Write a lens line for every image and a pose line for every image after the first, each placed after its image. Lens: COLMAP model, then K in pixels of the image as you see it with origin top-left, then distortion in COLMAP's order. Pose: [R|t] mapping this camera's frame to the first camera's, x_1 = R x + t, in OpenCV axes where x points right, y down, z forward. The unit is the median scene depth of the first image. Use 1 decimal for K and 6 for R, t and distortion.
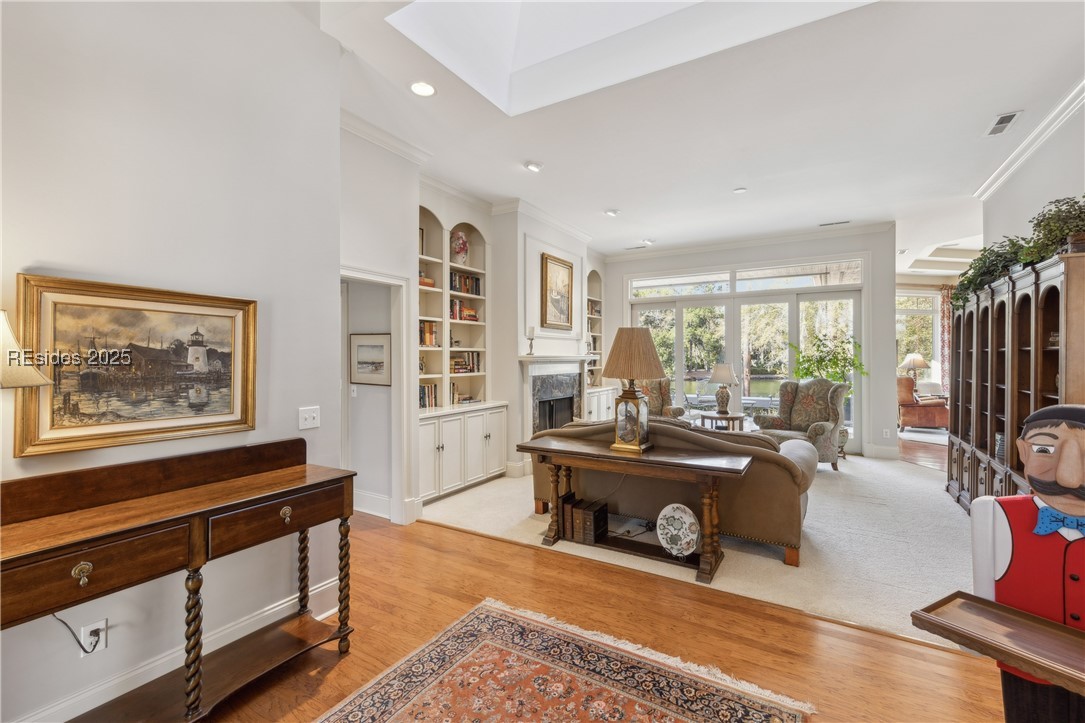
lens RADIAL K [[468.2, 0, 544.4], [0, 468.2, 357.8], [0, 0, 1]] dist [0.001705, 0.000063]
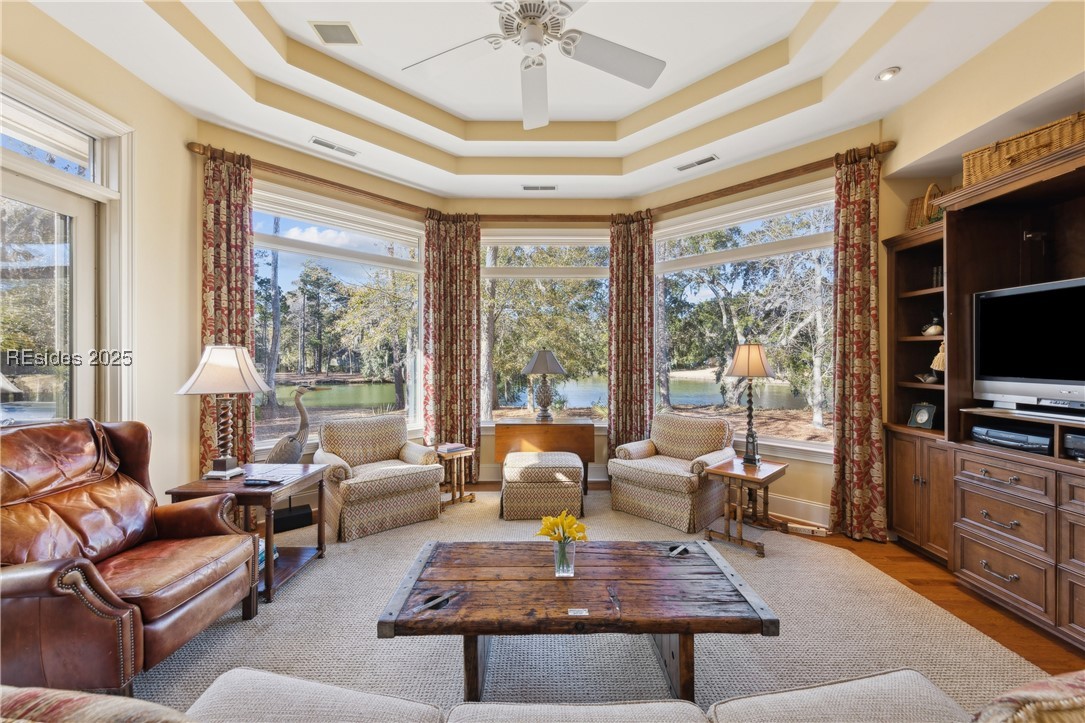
lens RADIAL K [[412.3, 0, 545.1], [0, 412.3, 358.8], [0, 0, 1]] dist [0.010752, -0.002923]
pose [[0.852432, 0.004221, 0.522822, 1.368184], [-0.002233, 0.999988, -0.004432, 0.000222], [-0.522834, 0.002611, 0.852431, 1.075104]]
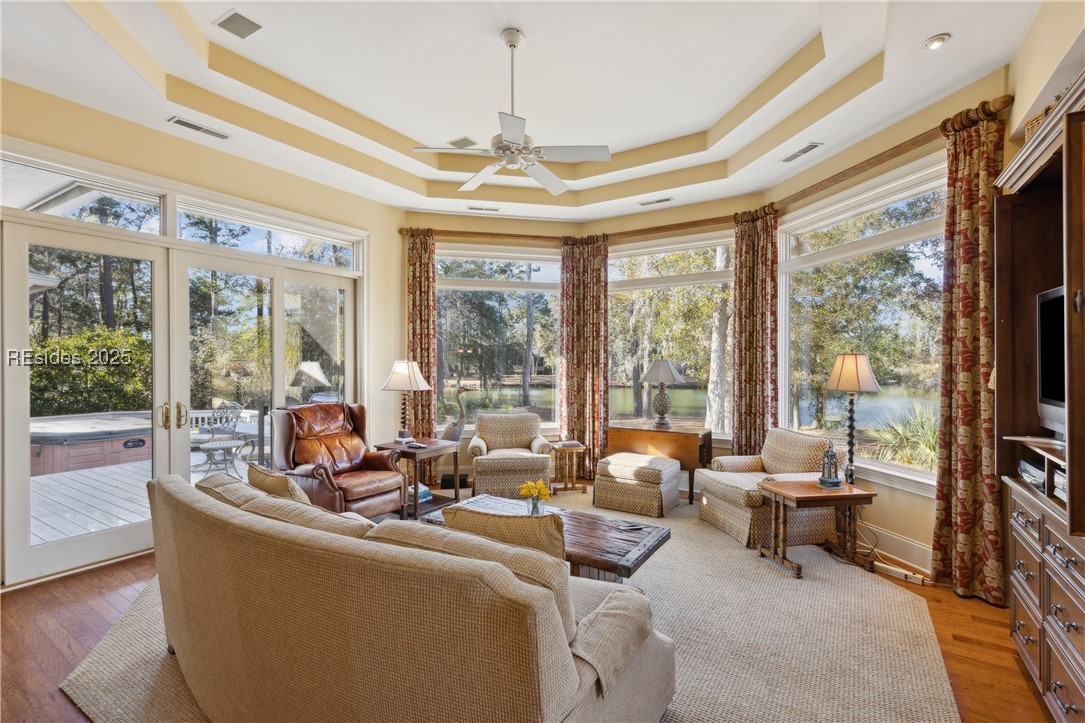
lens RADIAL K [[488.4, 0, 549.8], [0, 488.4, 362.6], [0, 0, 1]] dist [0.010226, -0.000034]
pose [[0.999864, 0.002293, -0.016321, 1.578610], [-0.002277, 0.999997, 0.001029, -0.013598], [0.016323, -0.000991, 0.999866, 0.786275]]
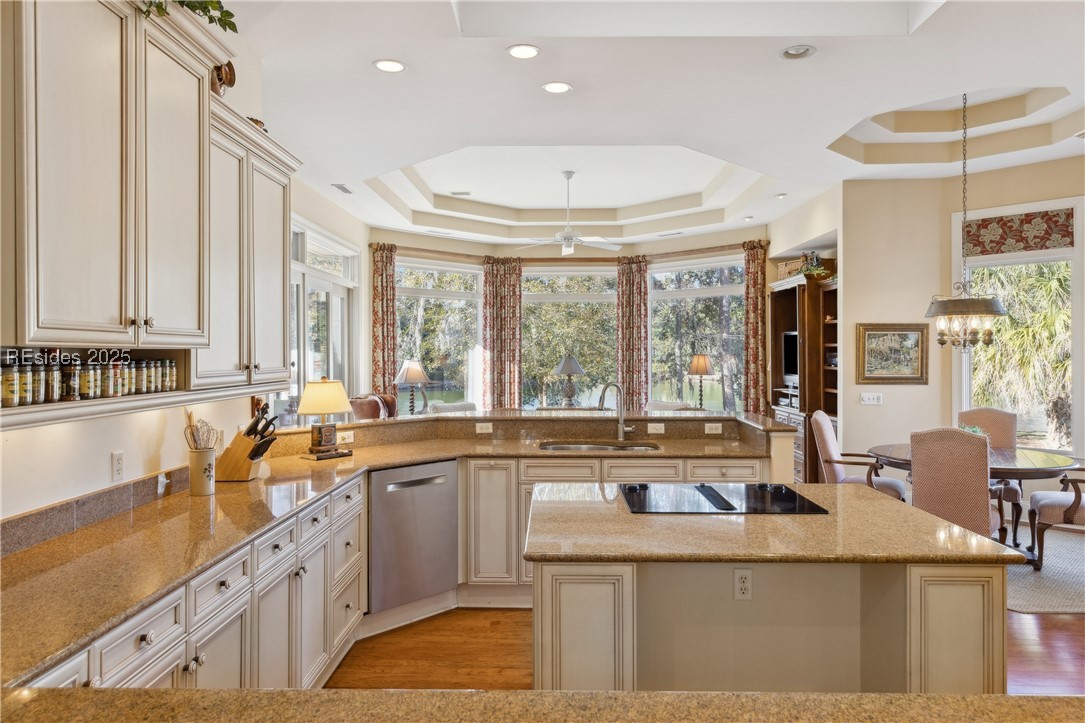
lens RADIAL K [[703.5, 0, 544.3], [0, 703.5, 352.5], [0, 0, 1]] dist [0.000739, 0.001101]
pose [[0.862804, 0.000327, 0.505539, 0.771527], [0.002258, 0.999987, -0.004500, -0.023597], [-0.505534, 0.005024, 0.862792, 0.161069]]
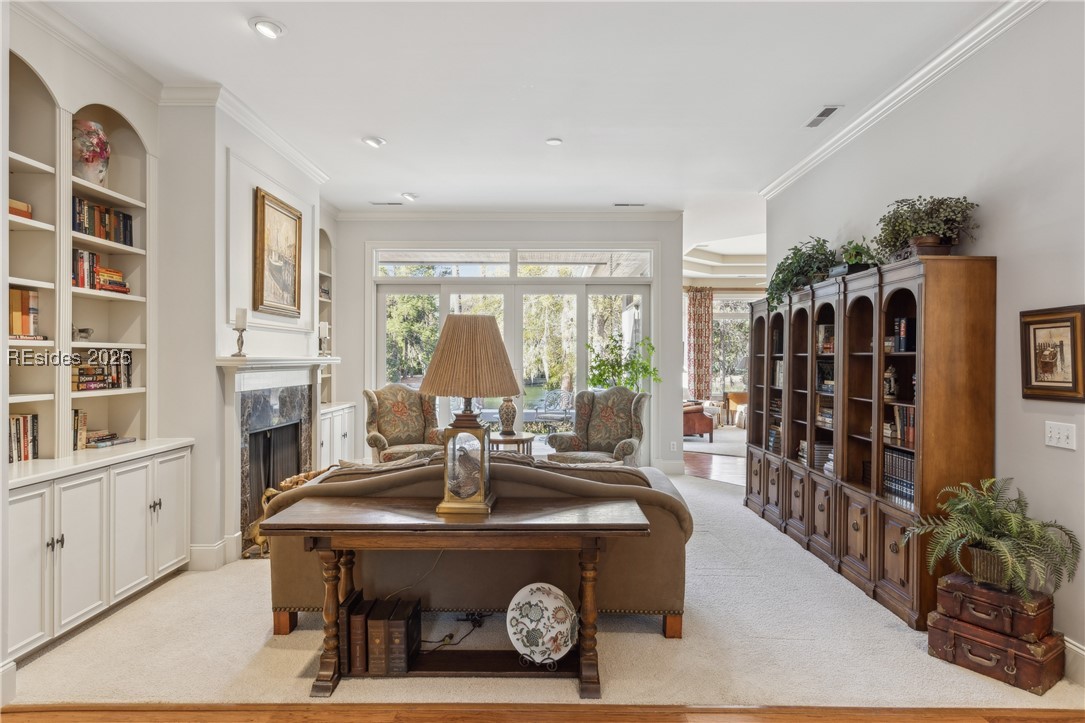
lens RADIAL K [[602.3, 0, 542.5], [0, 602.3, 361.5], [0, 0, 1]] dist [0.004808, -0.000568]
pose [[0.861384, 0.001978, 0.507950, -0.084051], [-0.002998, 0.999995, 0.001190, -0.001906], [-0.507945, -0.002548, 0.861385, 0.151113]]
